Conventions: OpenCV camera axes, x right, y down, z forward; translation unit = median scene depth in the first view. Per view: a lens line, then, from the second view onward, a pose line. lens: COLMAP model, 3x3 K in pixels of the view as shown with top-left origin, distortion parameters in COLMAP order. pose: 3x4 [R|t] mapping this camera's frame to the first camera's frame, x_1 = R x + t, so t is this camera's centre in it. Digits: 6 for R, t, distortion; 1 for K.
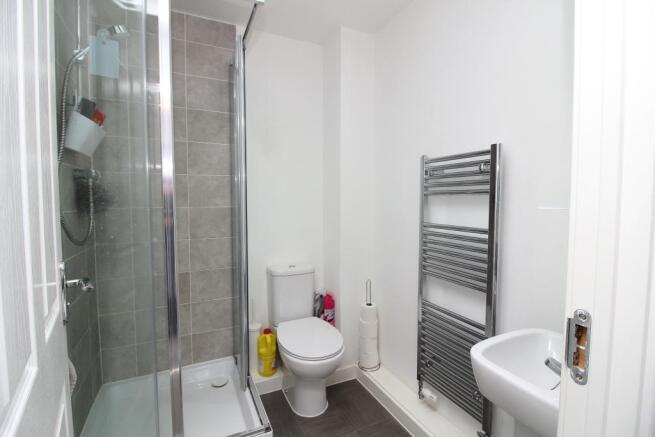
lens RADIAL K [[302.7, 0, 327.5], [0, 302.7, 218.5], [0, 0, 1]] dist [-0.001038, -0.012671]
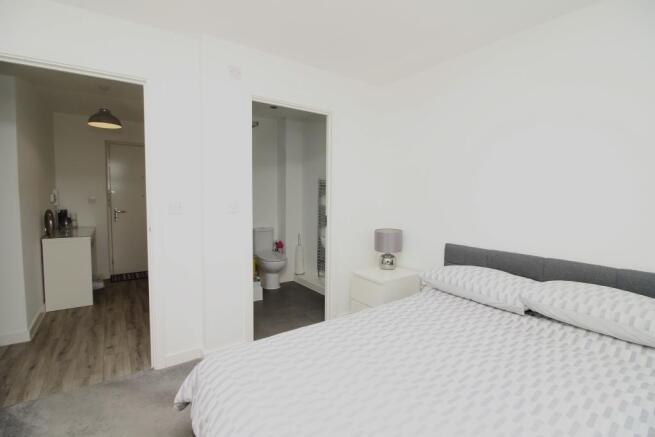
lens RADIAL K [[302.7, 0, 327.5], [0, 302.7, 218.5], [0, 0, 1]] dist [-0.001038, -0.012671]
pose [[0.986158, -0.004891, 0.165736, -0.019682], [0.002048, 0.999848, 0.017320, 0.061544], [-0.165796, -0.016741, 0.986018, -1.098537]]
